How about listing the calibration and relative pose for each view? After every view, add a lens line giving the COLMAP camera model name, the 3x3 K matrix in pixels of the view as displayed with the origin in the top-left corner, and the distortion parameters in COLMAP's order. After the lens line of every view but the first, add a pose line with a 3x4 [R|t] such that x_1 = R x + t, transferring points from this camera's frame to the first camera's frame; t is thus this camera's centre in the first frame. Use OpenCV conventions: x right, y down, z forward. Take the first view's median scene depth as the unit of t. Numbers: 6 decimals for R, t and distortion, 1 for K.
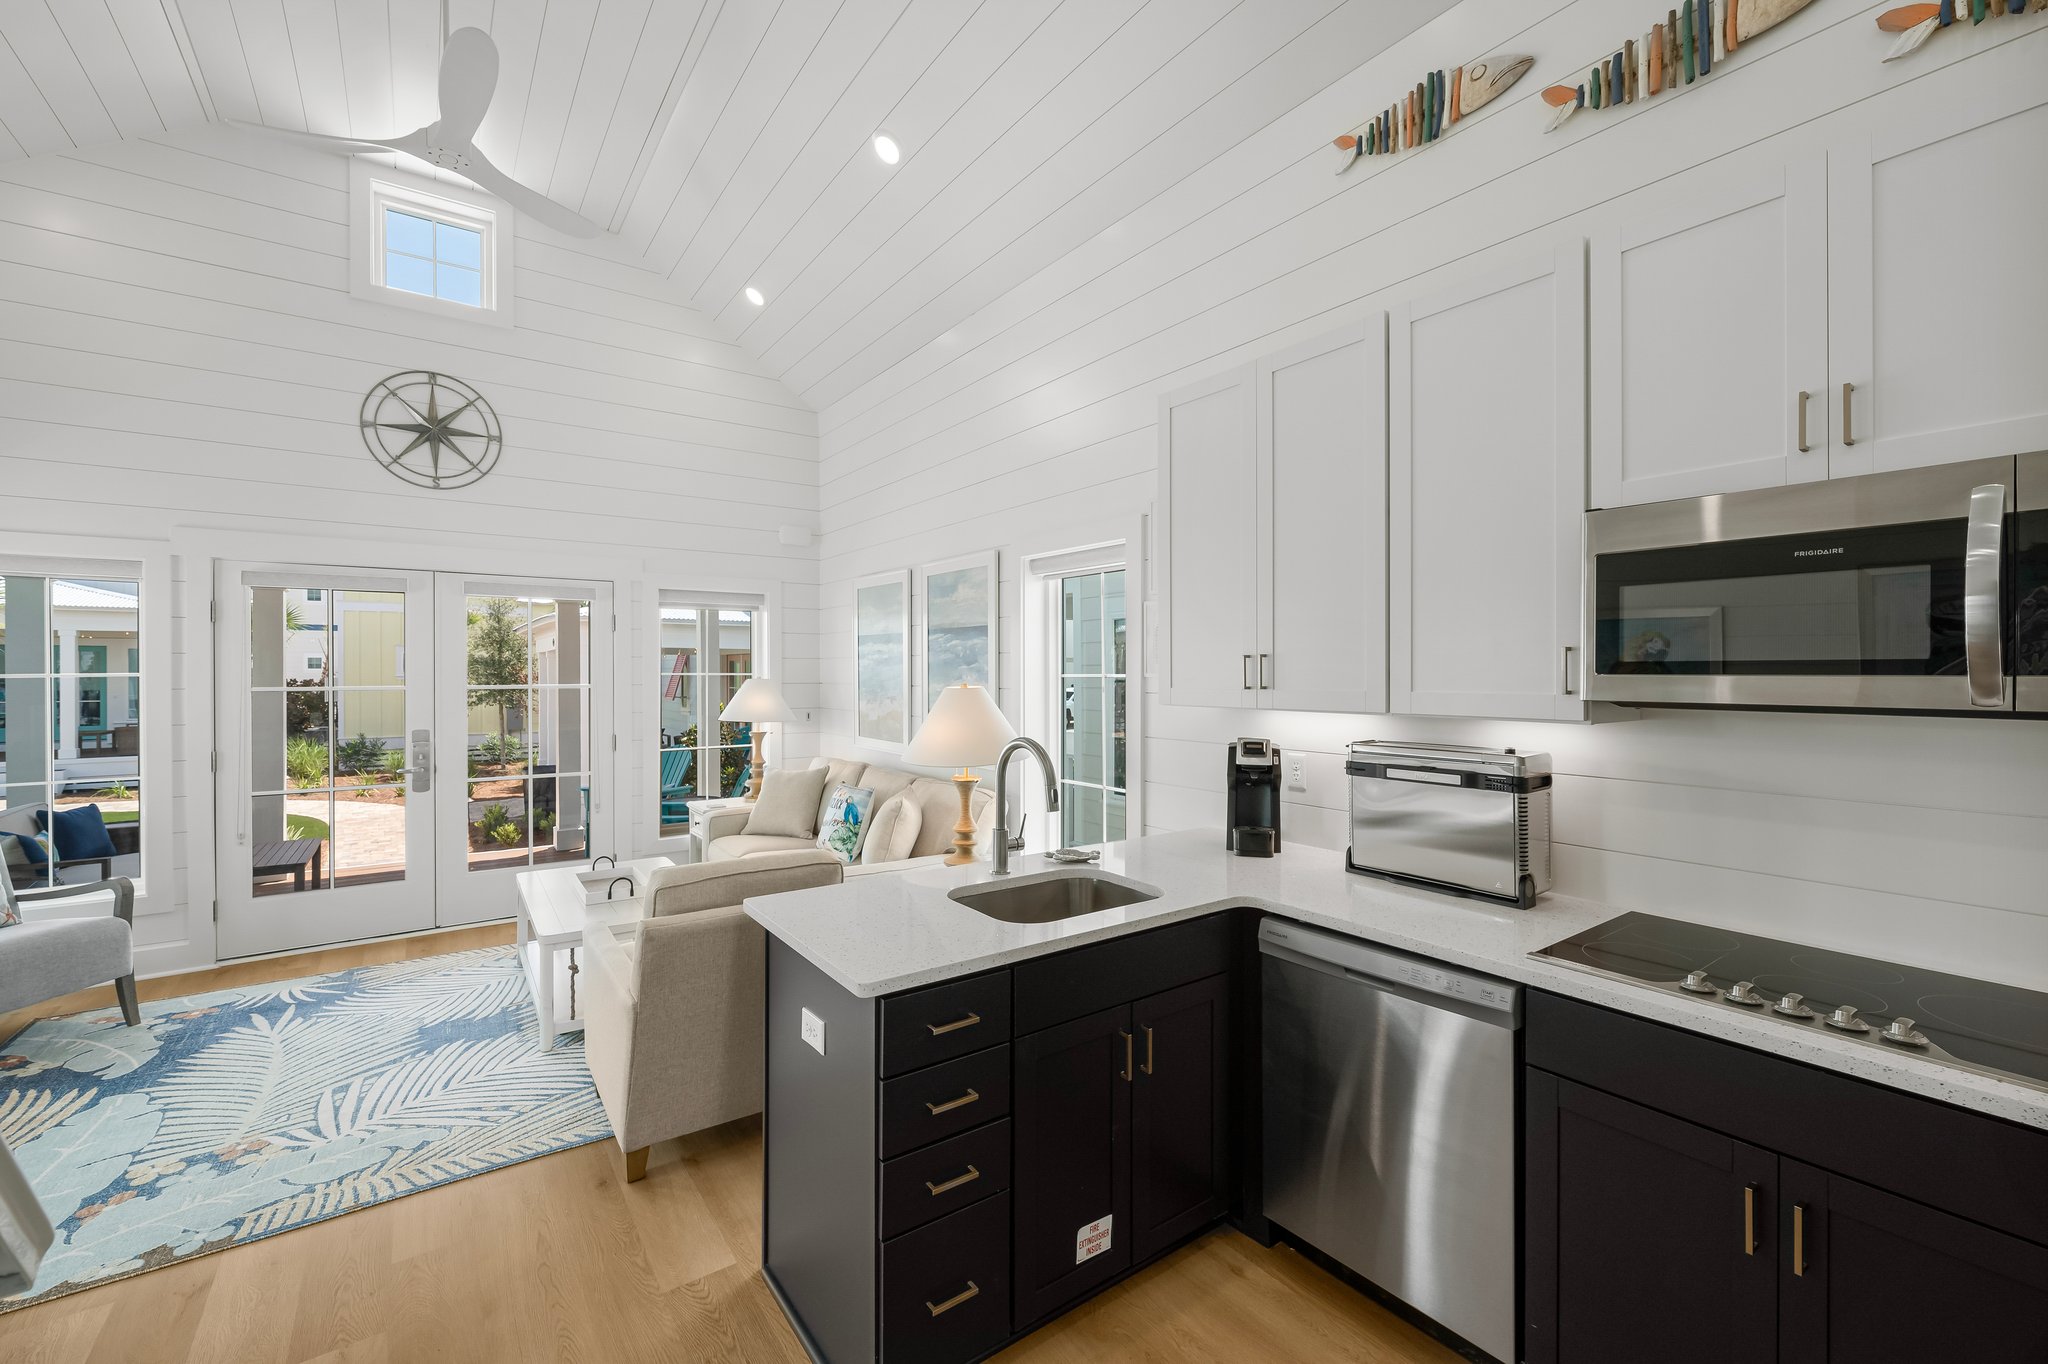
lens RADIAL K [[835.0, 0, 1016.7], [0, 835.0, 675.4], [0, 0, 1]] dist [0.000571, -0.000187]
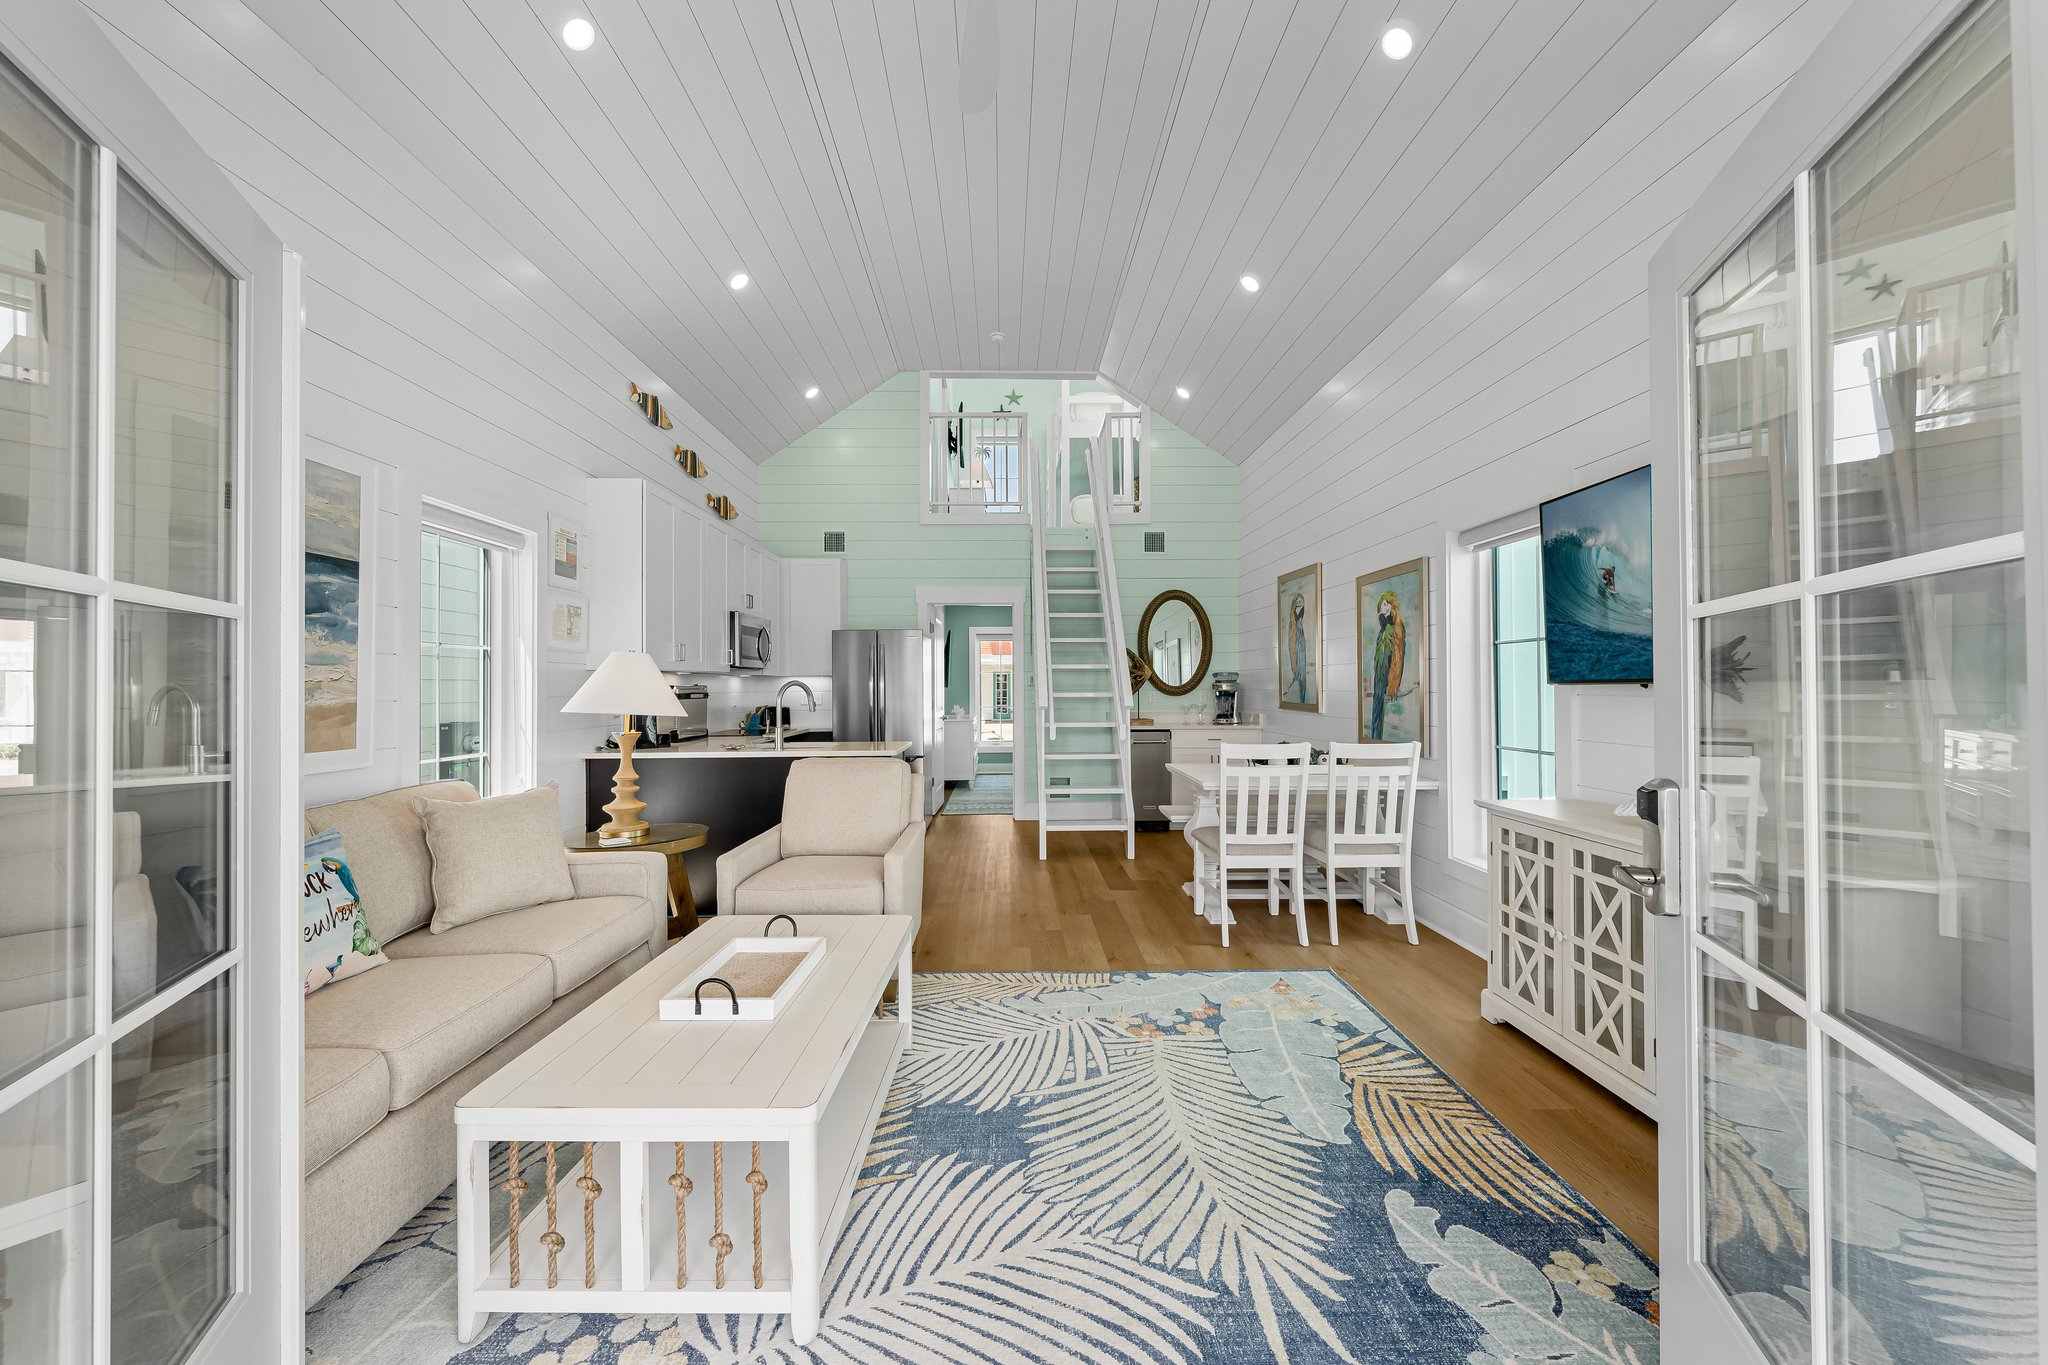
lens RADIAL K [[747.1, 0, 1018.8], [0, 747.1, 680.6], [0, 0, 1]] dist [-0.000840, -0.000172]
pose [[-0.823904, 0.007754, 0.566676, -0.860247], [0.007242, 0.999969, -0.003153, 0.046137], [-0.566683, 0.001506, -0.823935, 1.225084]]
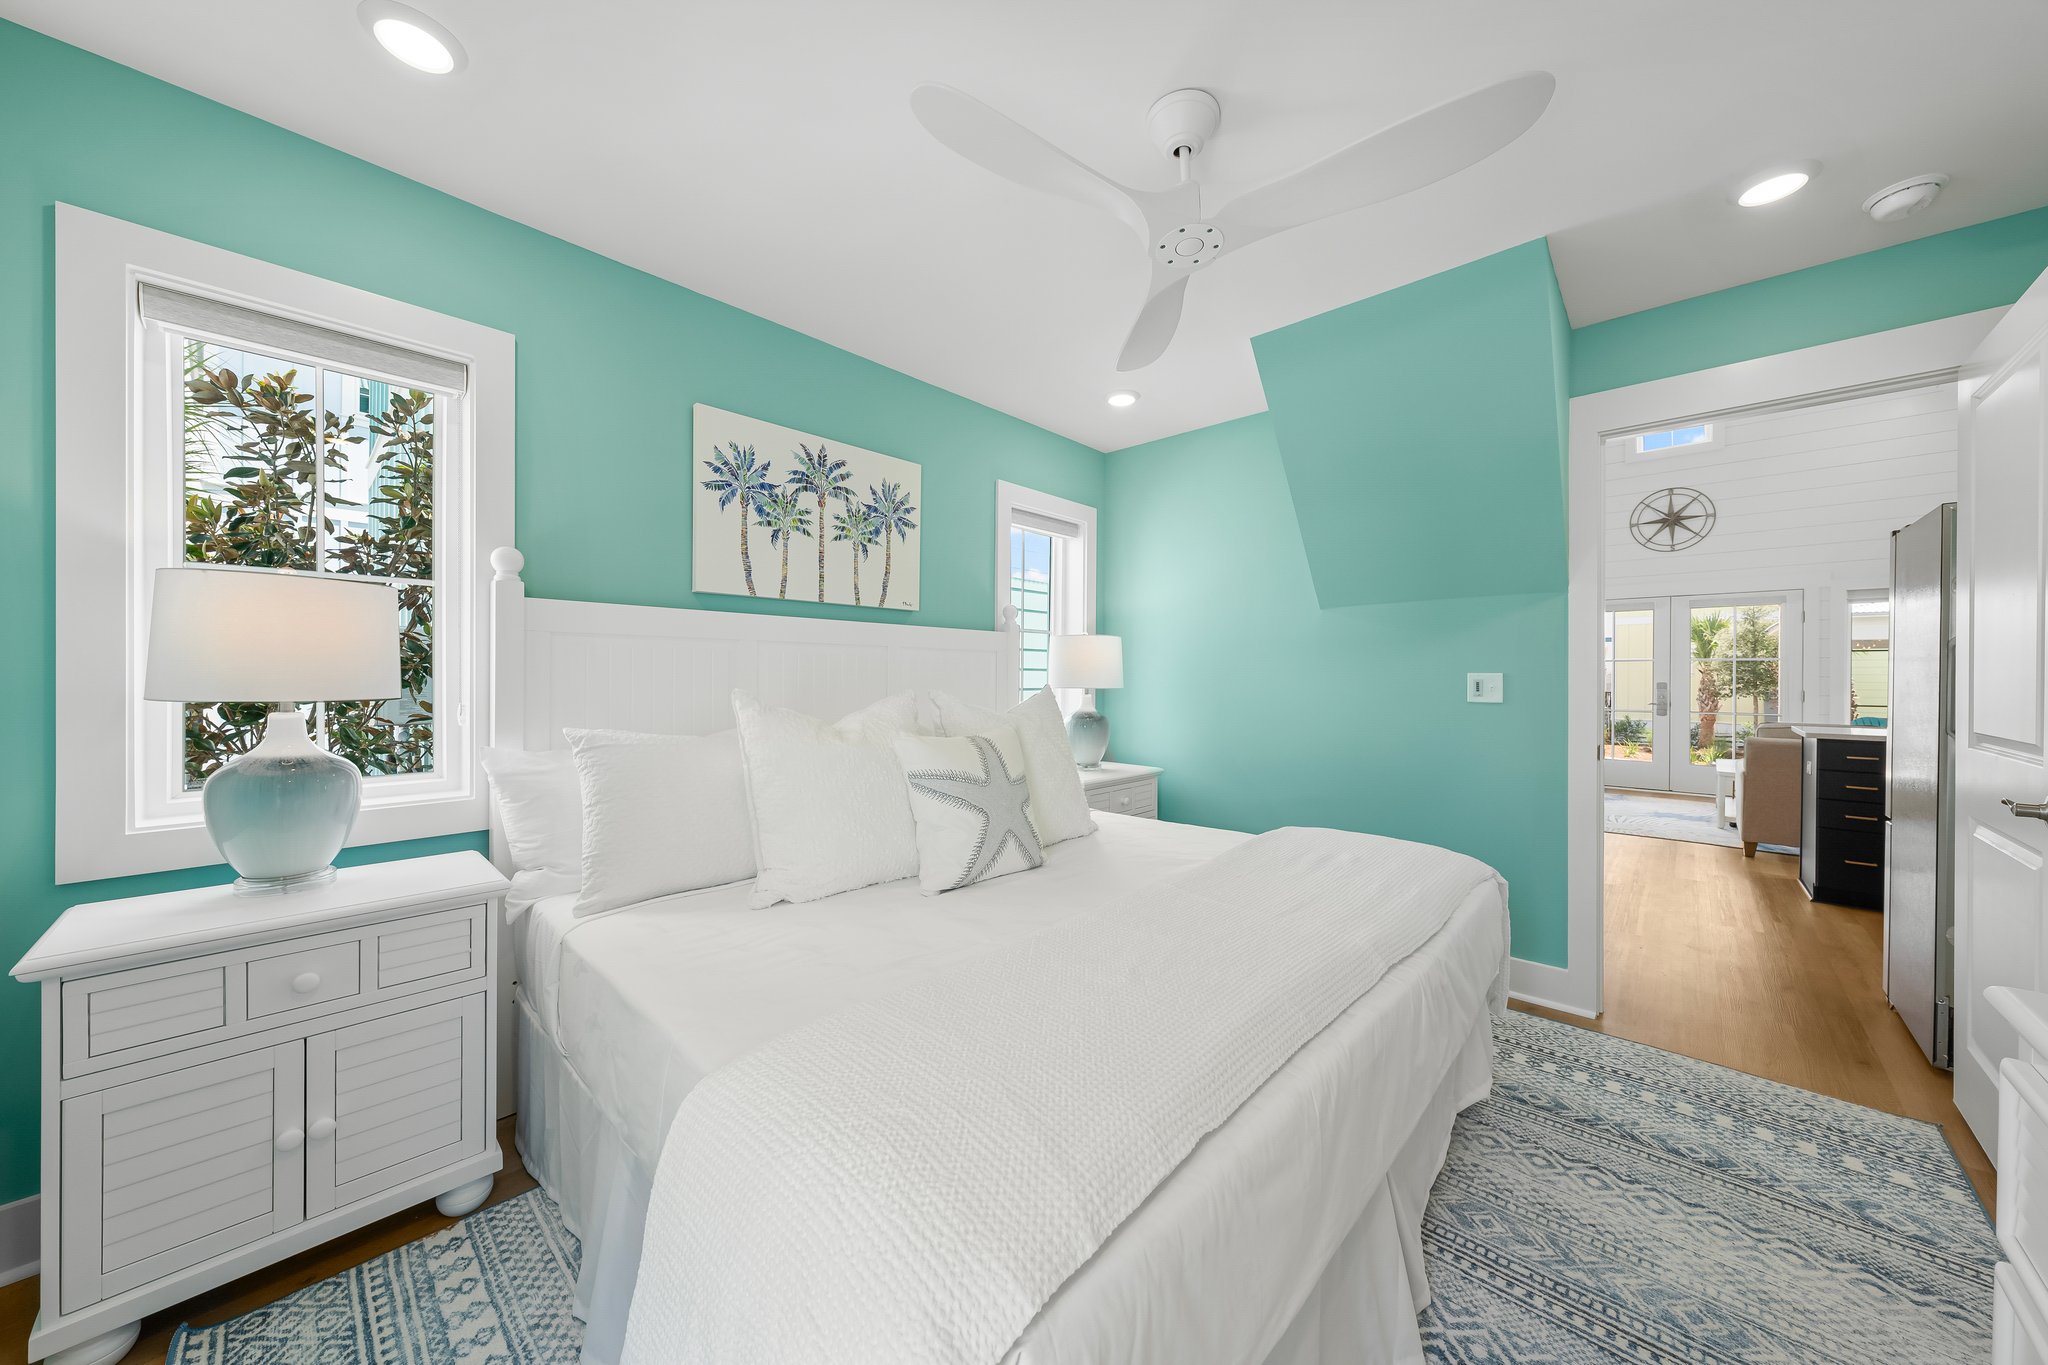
lens RADIAL K [[701.6, 0, 1022.0], [0, 701.6, 678.2], [0, 0, 1]] dist [-0.001822, -0.000113]
pose [[0.189705, 0.004409, -0.981831, 0.617829], [-0.009631, 0.999950, 0.002630, 0.073371], [0.981794, 0.008958, 0.189738, -0.783827]]
